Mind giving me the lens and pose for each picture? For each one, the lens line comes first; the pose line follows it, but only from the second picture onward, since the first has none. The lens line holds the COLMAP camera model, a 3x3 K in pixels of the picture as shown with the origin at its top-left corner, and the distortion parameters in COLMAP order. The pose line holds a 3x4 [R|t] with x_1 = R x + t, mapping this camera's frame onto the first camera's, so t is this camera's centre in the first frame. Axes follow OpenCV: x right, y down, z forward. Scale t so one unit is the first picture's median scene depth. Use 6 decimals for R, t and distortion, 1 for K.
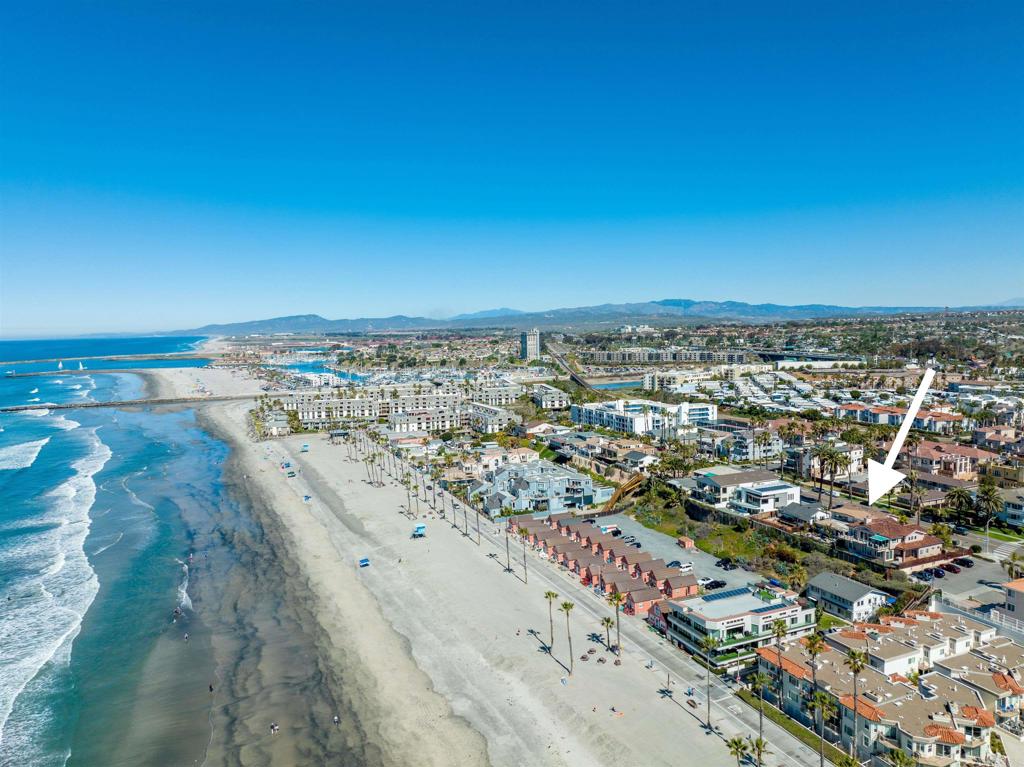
lens RADIAL K [[721.2, 0, 512.0], [0, 721.2, 383.5], [0, 0, 1]] dist [-0.037323, 0.004395]
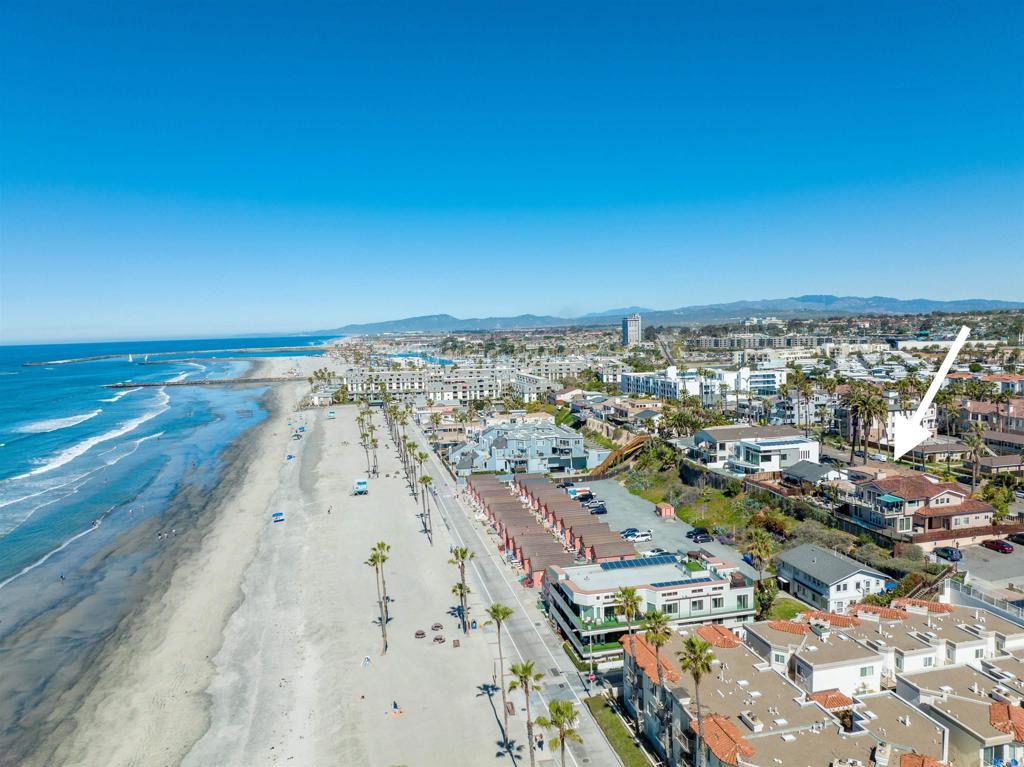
lens RADIAL K [[721.2, 0, 512.0], [0, 721.2, 383.5], [0, 0, 1]] dist [-0.037323, 0.004395]
pose [[0.984047, 0.008099, -0.177725, 0.244811], [-0.007924, 0.999967, 0.001696, 0.094449], [0.177733, -0.000261, 0.984079, 0.224584]]
